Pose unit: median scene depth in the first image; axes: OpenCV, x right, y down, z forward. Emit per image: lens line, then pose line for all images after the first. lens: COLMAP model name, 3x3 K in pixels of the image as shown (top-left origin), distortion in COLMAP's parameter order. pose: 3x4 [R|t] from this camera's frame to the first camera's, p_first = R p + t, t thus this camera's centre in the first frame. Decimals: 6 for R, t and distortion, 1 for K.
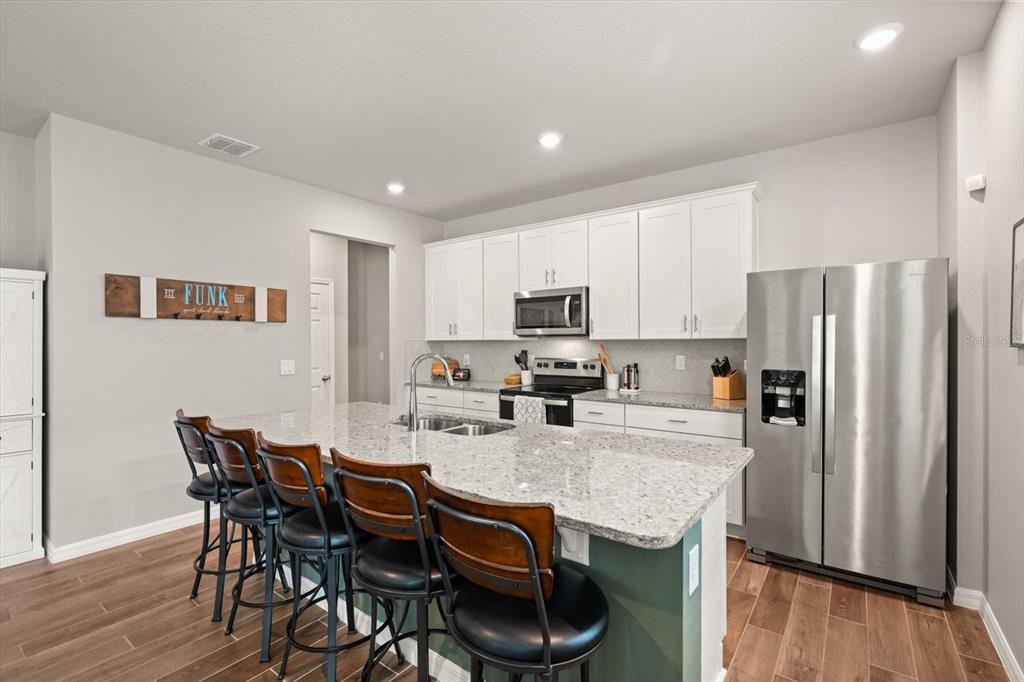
lens RADIAL K [[457.4, 0, 513.4], [0, 457.4, 341.7], [0, 0, 1]] dist [-0.012239, 0.002052]
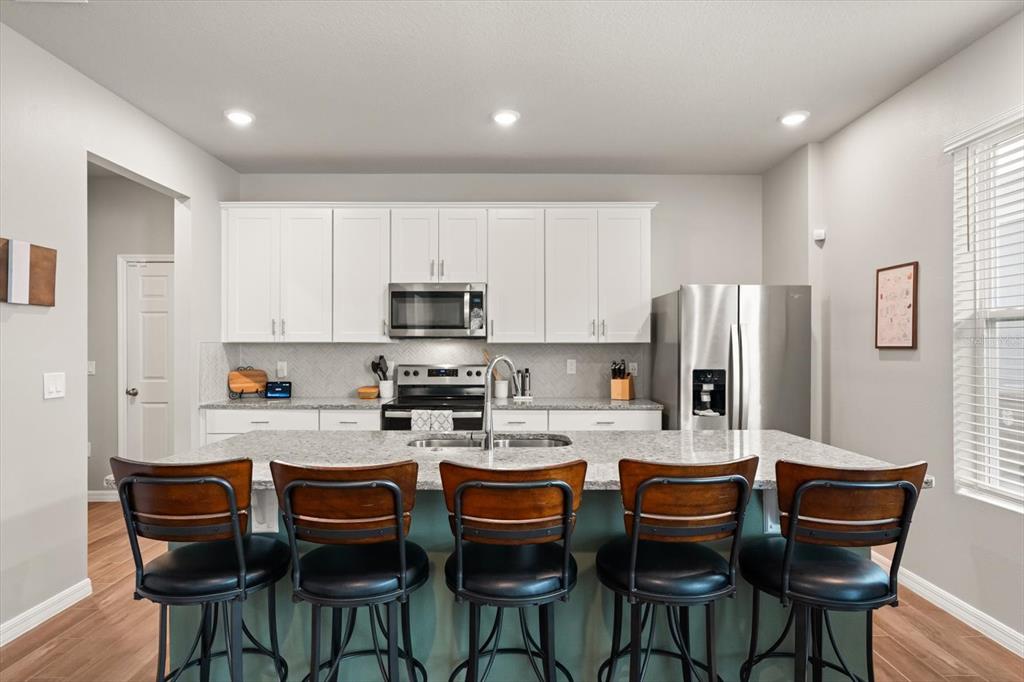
lens RADIAL K [[556.2, 0, 507.0], [0, 556.2, 346.9], [0, 0, 1]] dist [-0.016339, 0.000698]
pose [[0.802818, 0.007149, 0.596182, -0.451200], [-0.004758, 0.999973, -0.005585, 0.009512], [-0.596205, 0.001647, 0.802830, 0.103872]]
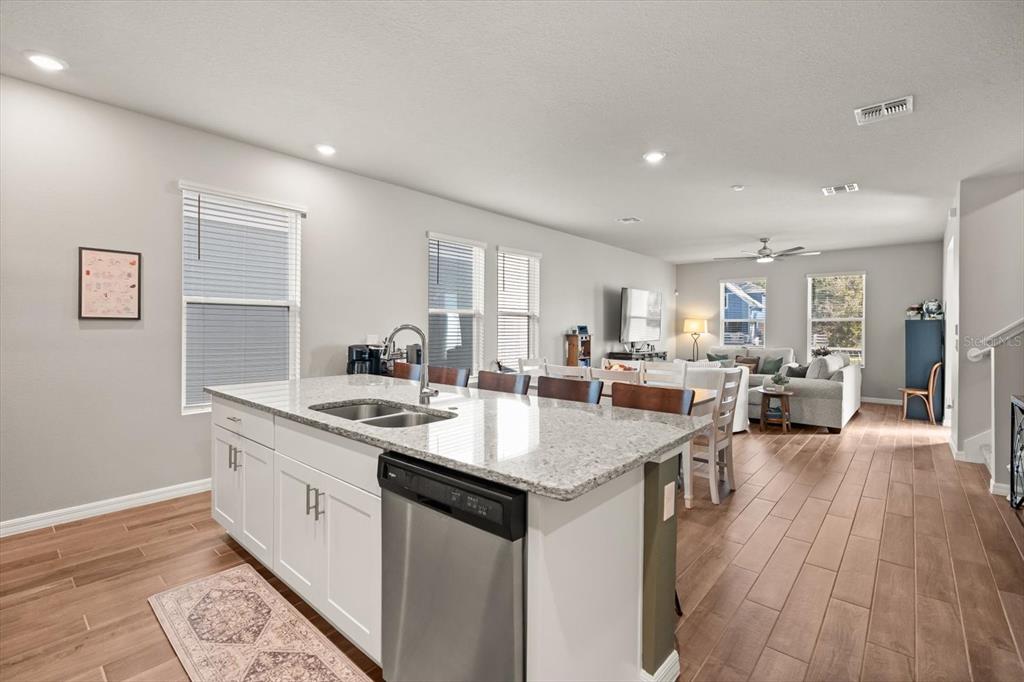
lens RADIAL K [[457.4, 0, 516.5], [0, 457.4, 330.6], [0, 0, 1]] dist [-0.012239, 0.002052]
pose [[-0.996867, 0.004335, 0.078976, -0.287165], [0.004352, 0.999991, 0.000037, 0.027069], [-0.078975, 0.000381, -0.996877, 1.119290]]
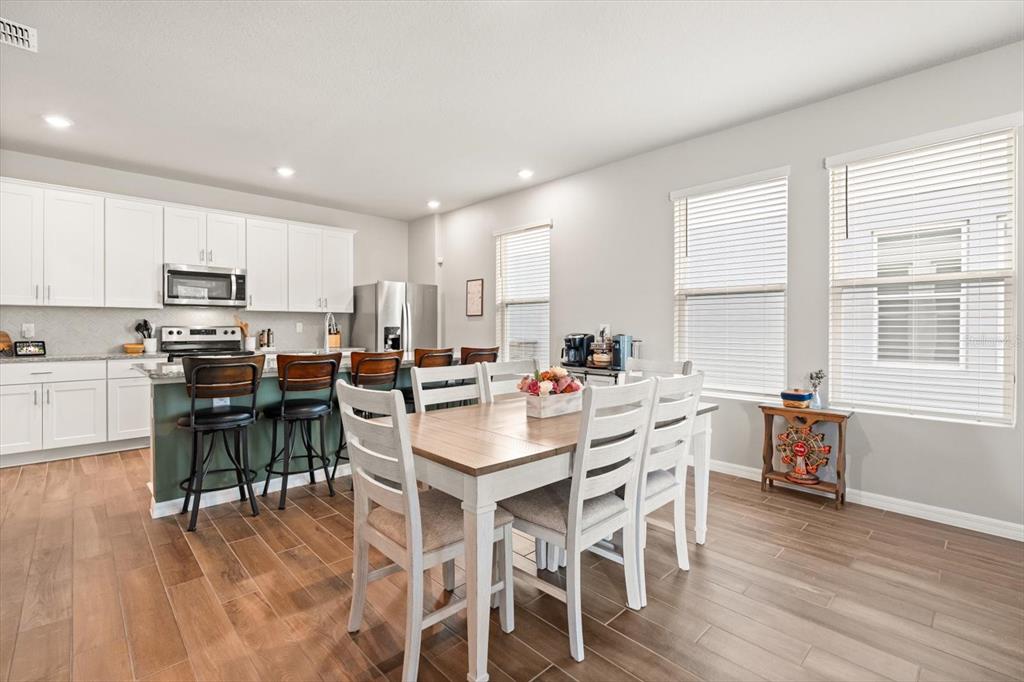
lens RADIAL K [[457.4, 0, 511.1], [0, 457.4, 330.1], [0, 0, 1]] dist [-0.012239, 0.002052]
pose [[0.164347, -0.000530, 0.986402, -0.989387], [-0.000494, 1.000000, 0.000620, 0.050524], [-0.986402, -0.000589, 0.164347, 0.042175]]
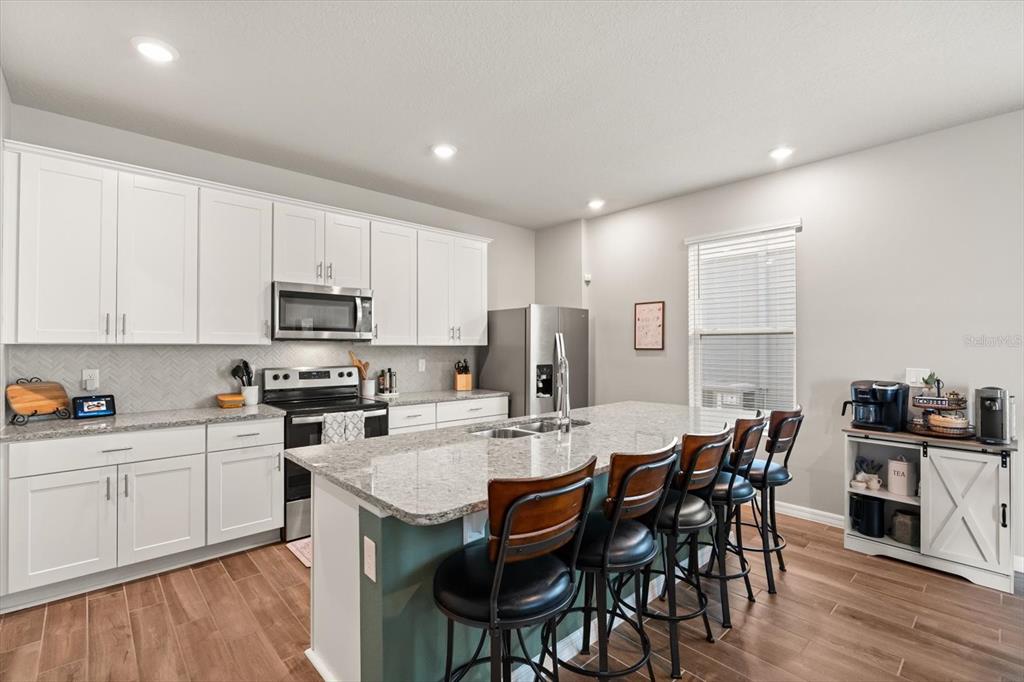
lens RADIAL K [[457.4, 0, 508.4], [0, 457.4, 345.0], [0, 0, 1]] dist [-0.012239, 0.002052]
pose [[0.188257, 0.011523, 0.982052, -0.720176], [0.000275, 0.999931, -0.011785, 0.006532], [-0.982120, 0.002489, 0.188240, 0.534828]]
